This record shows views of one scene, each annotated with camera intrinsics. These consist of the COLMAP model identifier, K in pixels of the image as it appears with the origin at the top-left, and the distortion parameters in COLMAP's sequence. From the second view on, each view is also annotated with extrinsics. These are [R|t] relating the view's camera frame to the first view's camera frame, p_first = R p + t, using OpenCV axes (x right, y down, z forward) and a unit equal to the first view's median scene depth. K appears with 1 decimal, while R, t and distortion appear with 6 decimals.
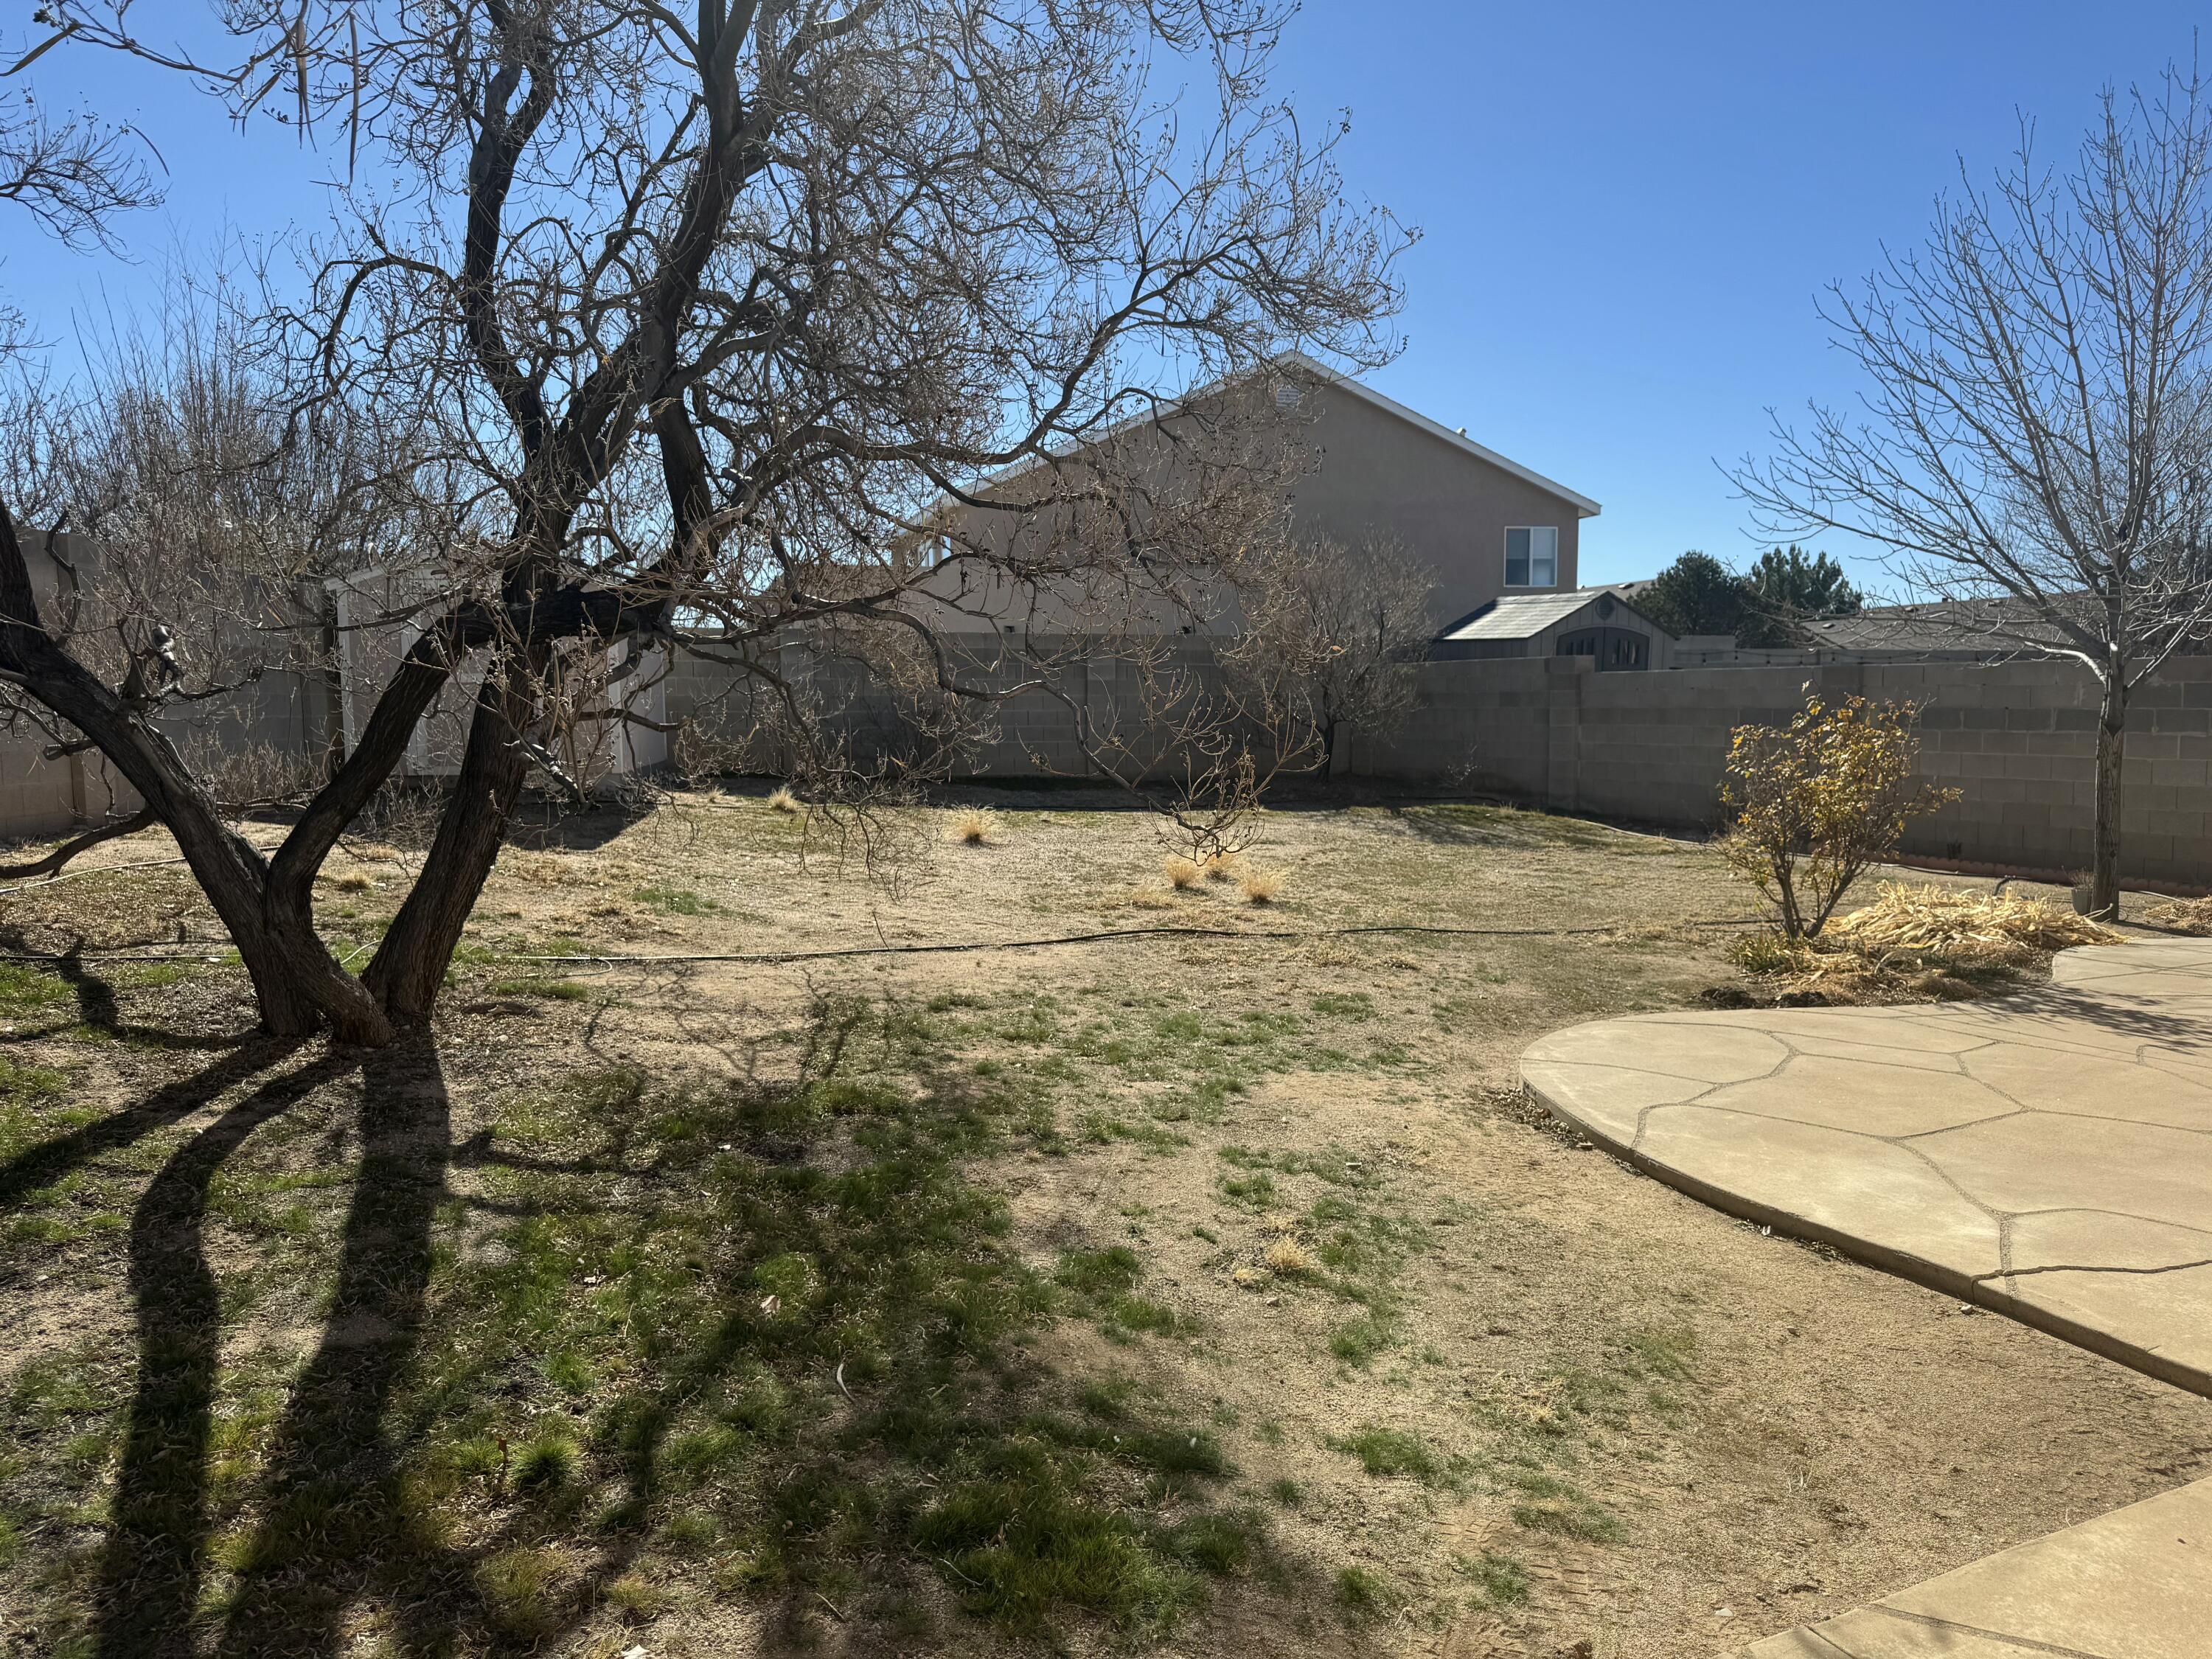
lens RADIAL K [[1544.4, 0, 1106.6], [0, 1544.4, 827.5], [0, 0, 1]] dist [0.074182, -0.006842]
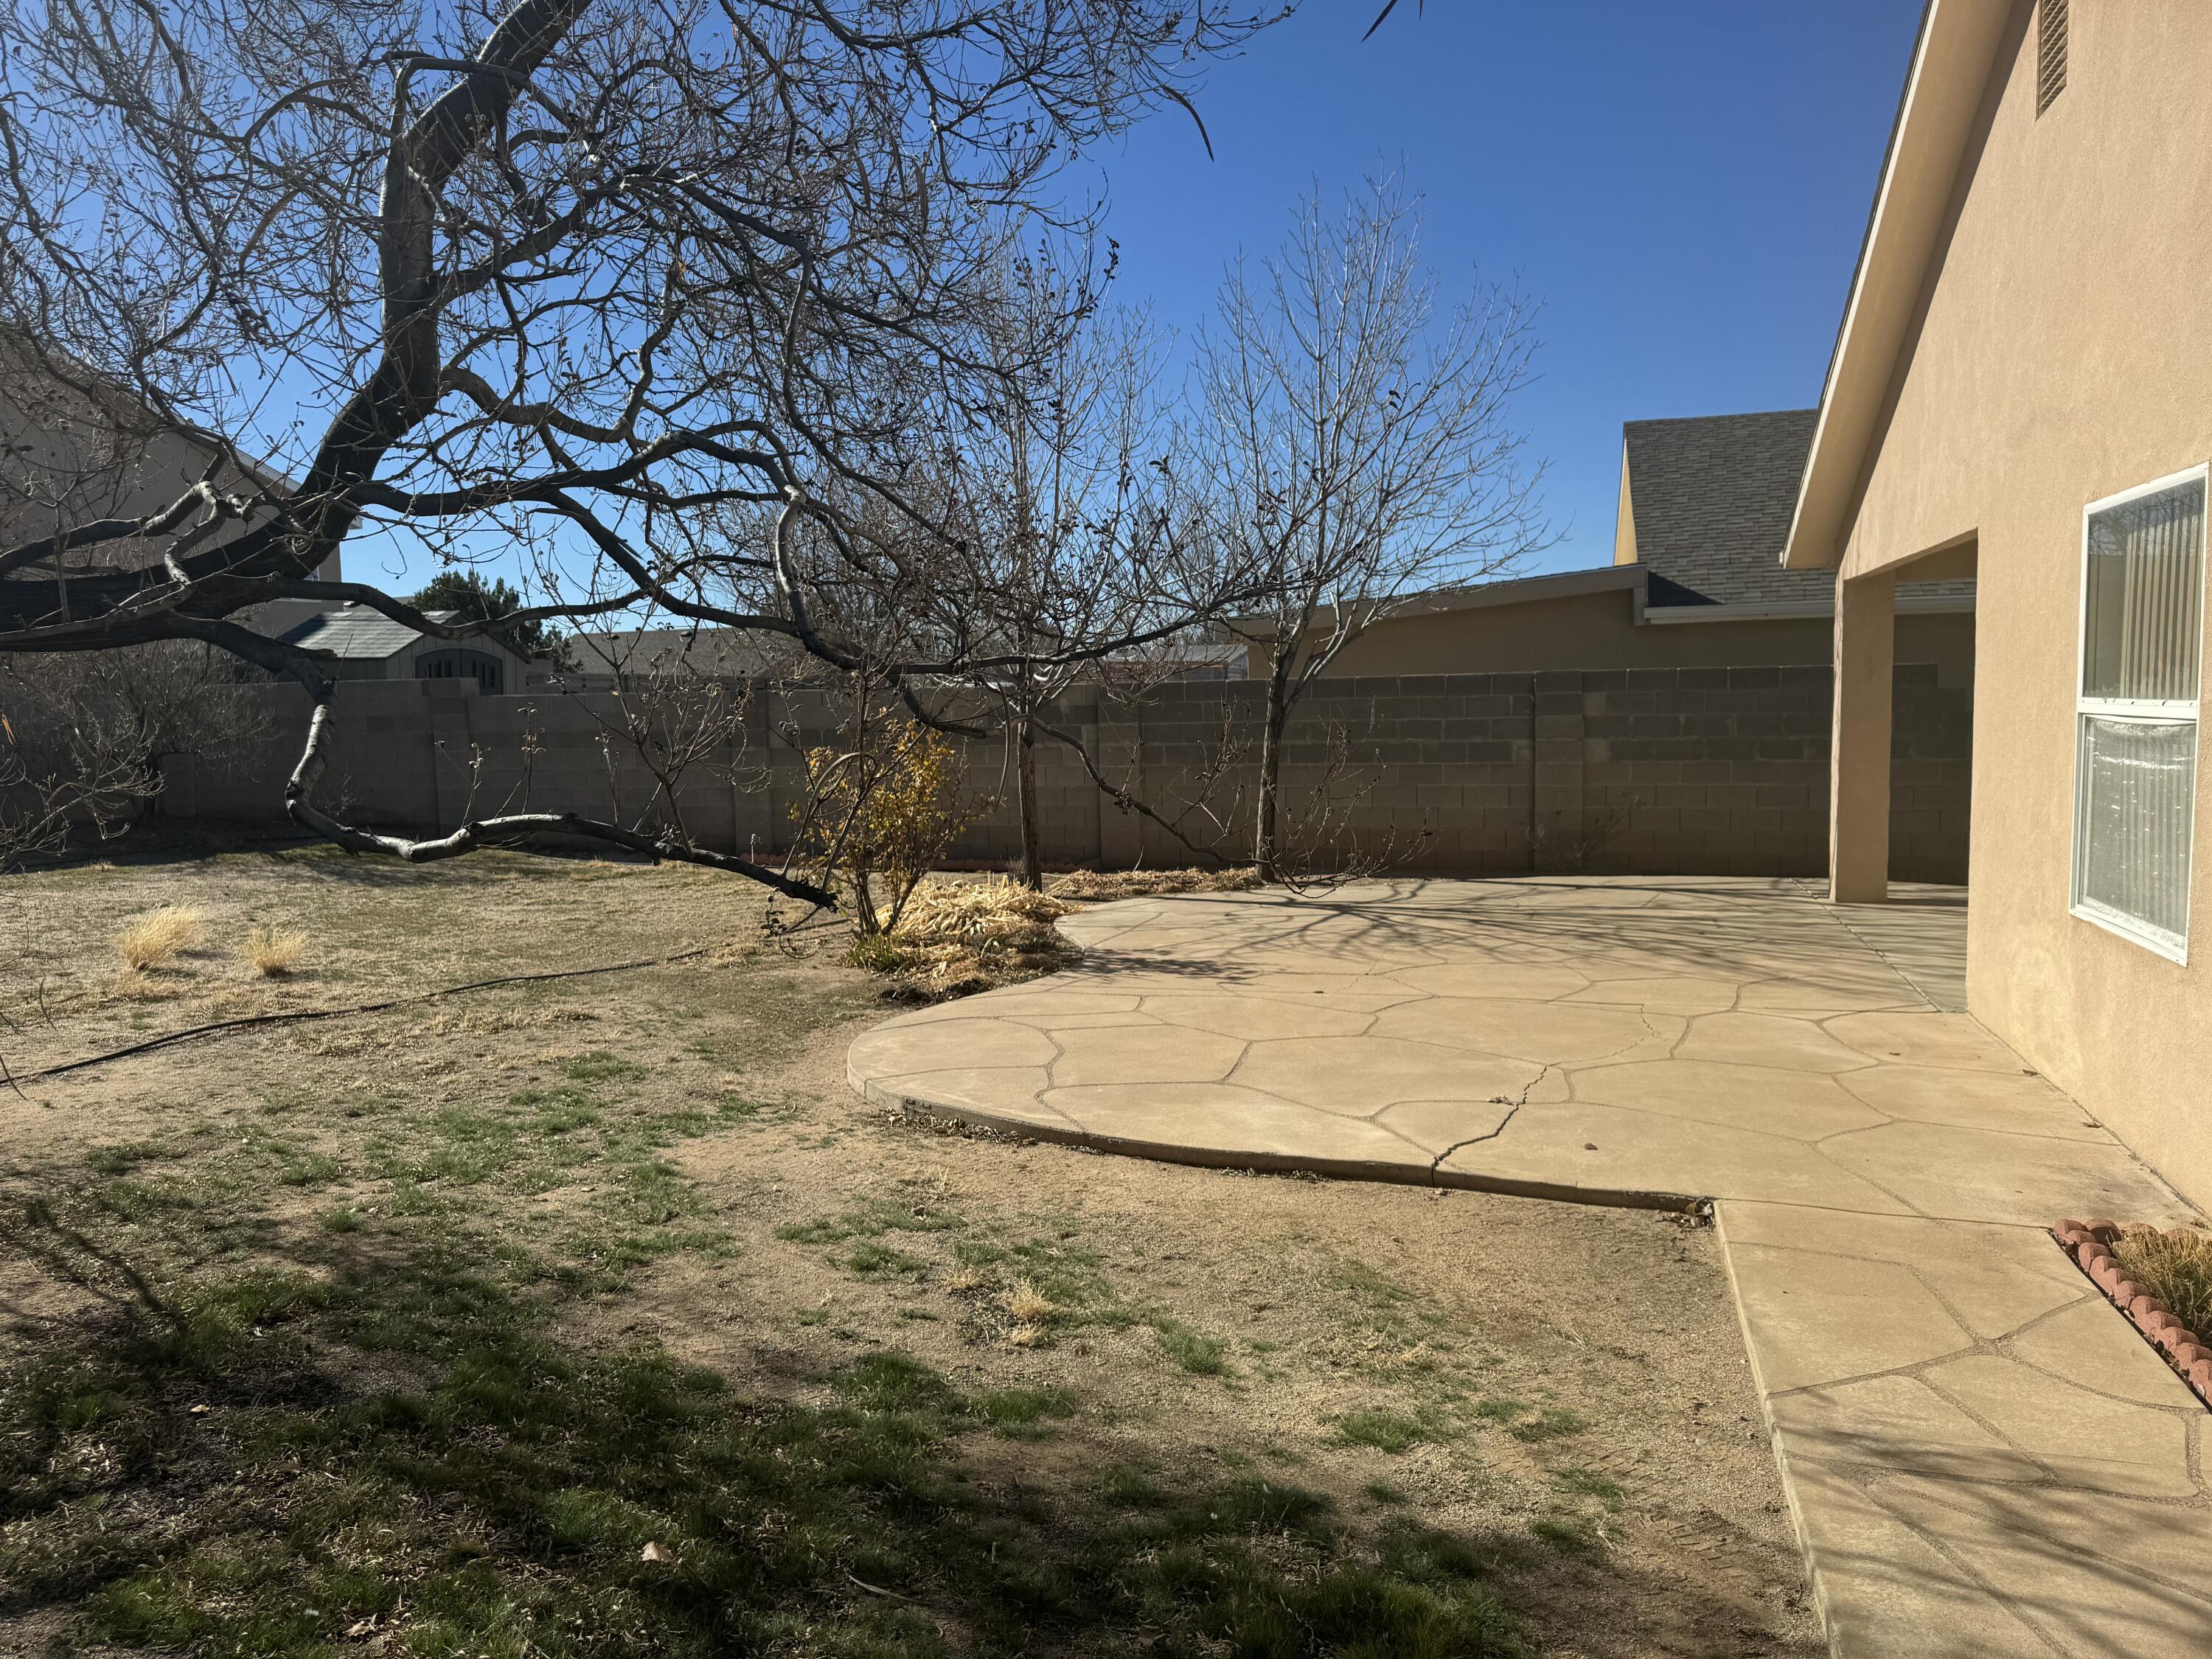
lens RADIAL K [[1544.4, 0, 1106.5], [0, 1544.4, 828.7], [0, 0, 1]] dist [0.074182, -0.006842]
pose [[0.704656, -0.066226, 0.706452, -0.522305], [0.075431, 0.996985, 0.018222, -0.033842], [-0.705528, 0.040448, 0.707527, 0.276834]]
